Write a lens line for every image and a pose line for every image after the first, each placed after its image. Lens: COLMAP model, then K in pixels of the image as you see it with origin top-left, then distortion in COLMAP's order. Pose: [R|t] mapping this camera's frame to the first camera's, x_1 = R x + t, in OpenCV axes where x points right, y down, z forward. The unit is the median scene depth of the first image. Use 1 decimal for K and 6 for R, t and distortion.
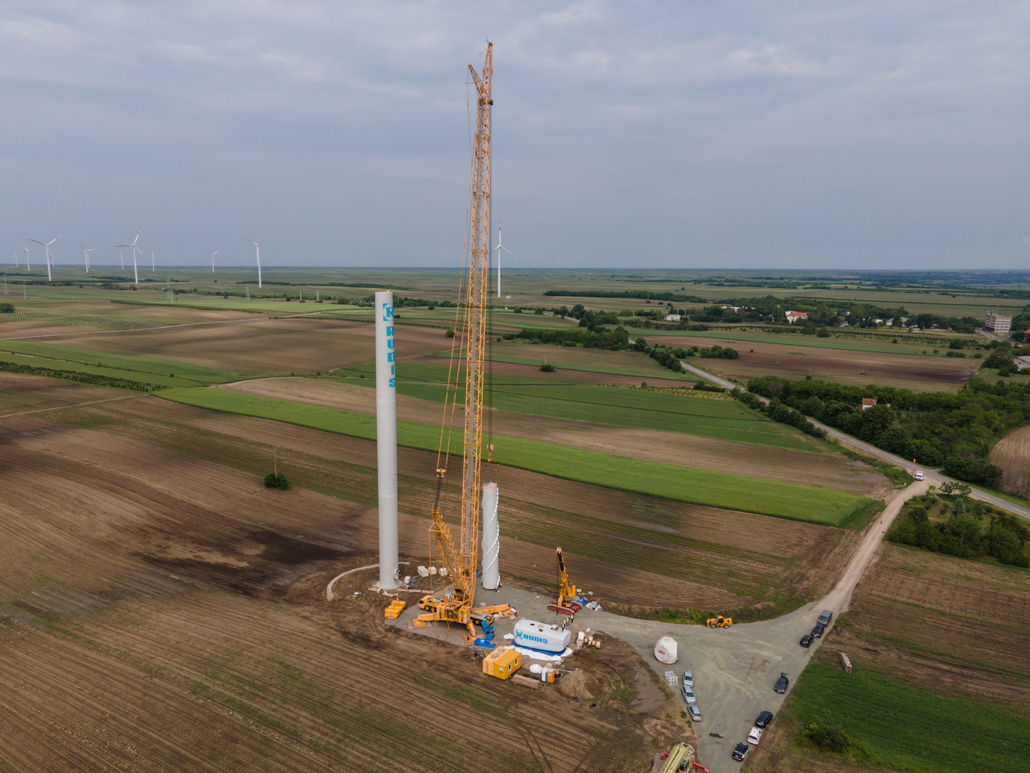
lens RADIAL K [[753.9, 0, 513.8], [0, 753.9, 380.8], [0, 0, 1]] dist [0.015938, 0.047992]
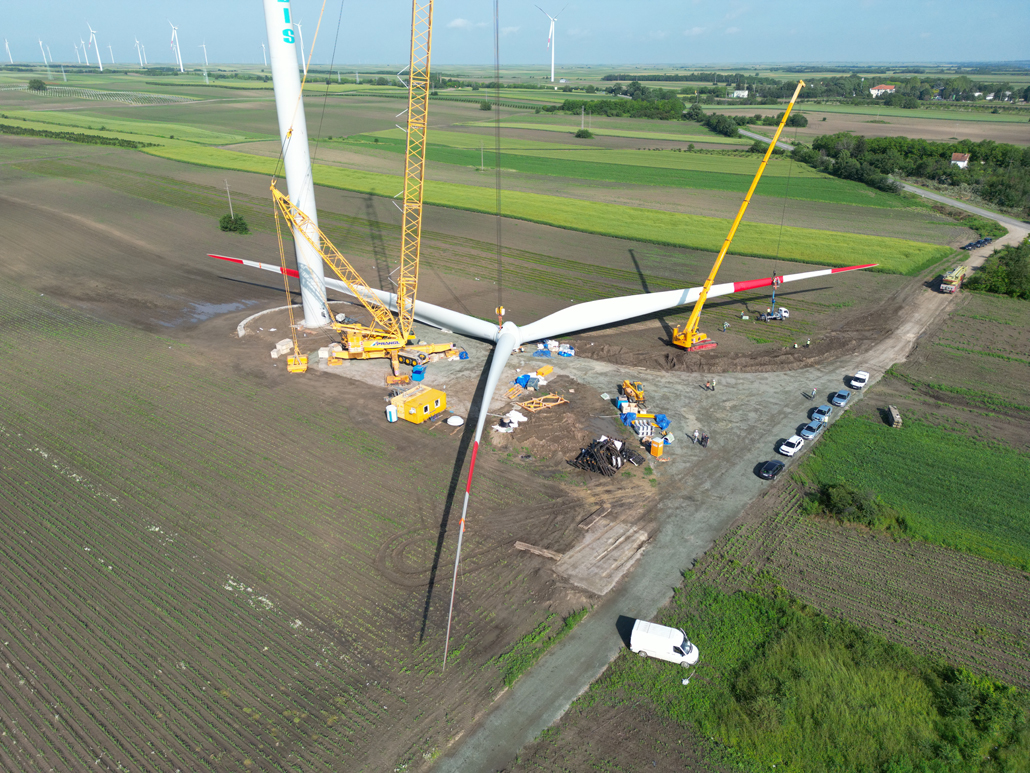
lens RADIAL K [[721.7, 0, 516.7], [0, 721.7, 387.6], [0, 0, 1]] dist [0.051601, -0.032452]
pose [[0.996846, 0.024181, -0.075586, 0.097788], [-0.003428, 0.964677, 0.263413, 0.120943], [0.079286, -0.262323, 0.961717, 0.233474]]
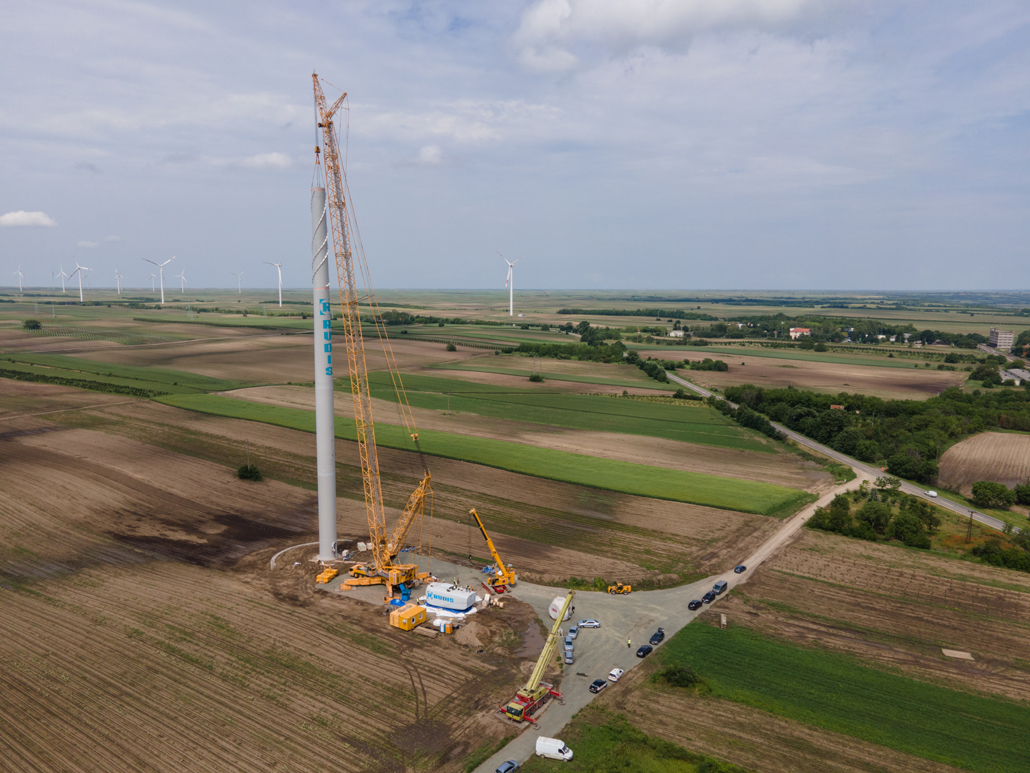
lens RADIAL K [[753.9, 0, 514.1], [0, 753.9, 382.8], [0, 0, 1]] dist [0.015938, 0.047992]
pose [[0.999442, 0.002081, -0.033327, 0.127463], [-0.002931, 0.999671, -0.025493, 0.040558], [0.033263, 0.025576, 0.999119, -0.083015]]
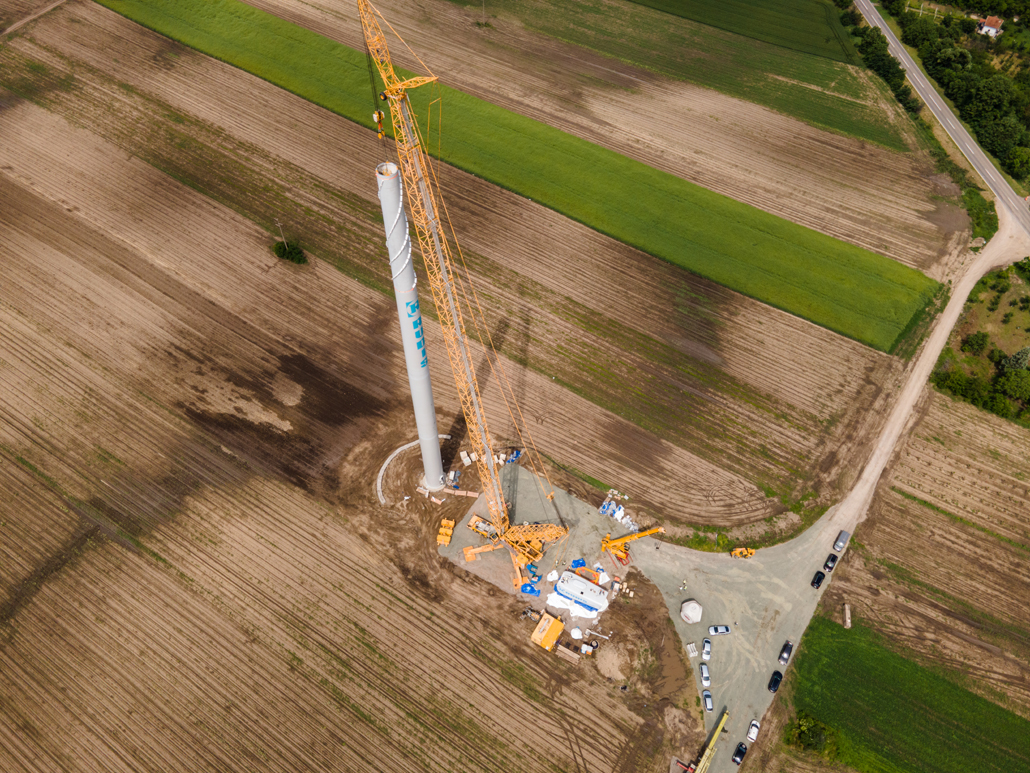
lens RADIAL K [[753.9, 0, 513.5], [0, 753.9, 380.7], [0, 0, 1]] dist [0.015938, 0.047992]
pose [[0.999928, 0.009195, -0.007701, -0.044708], [-0.001260, 0.719052, 0.694955, -0.509678], [0.011928, -0.694896, 0.719012, 0.314262]]
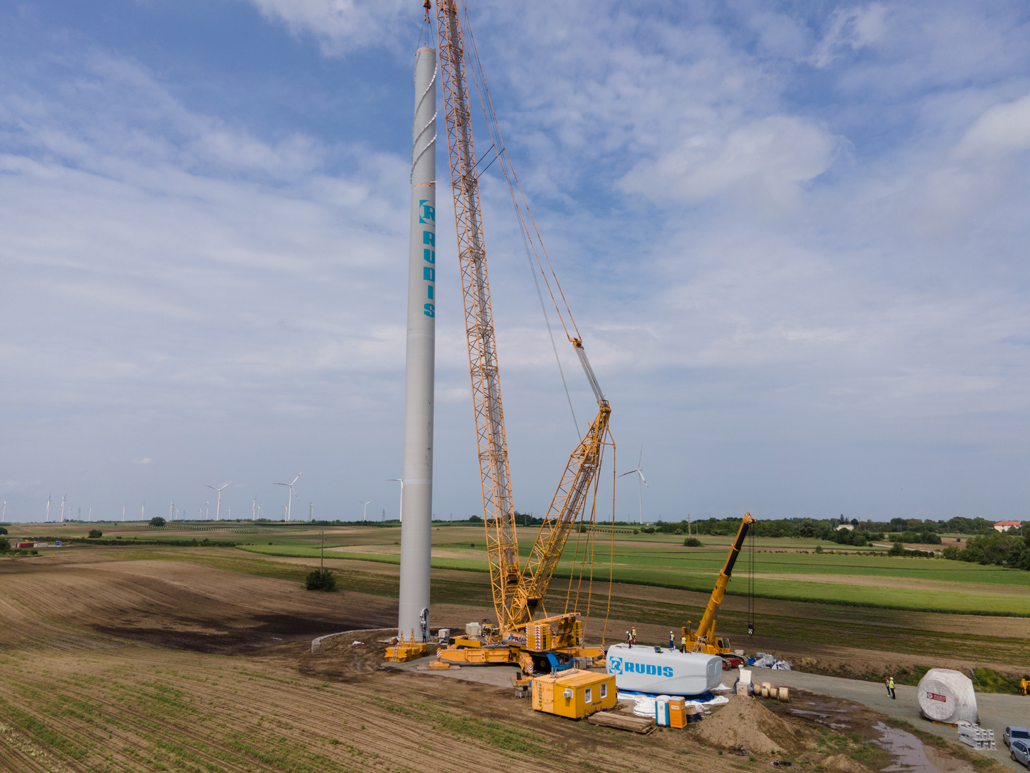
lens RADIAL K [[753.9, 0, 512.7], [0, 753.9, 384.0], [0, 0, 1]] dist [0.015938, 0.047992]
pose [[0.981732, -0.043702, -0.185184, 0.031357], [-0.020005, 0.944164, -0.328867, 0.249981], [0.189216, 0.326564, 0.926042, 0.352260]]
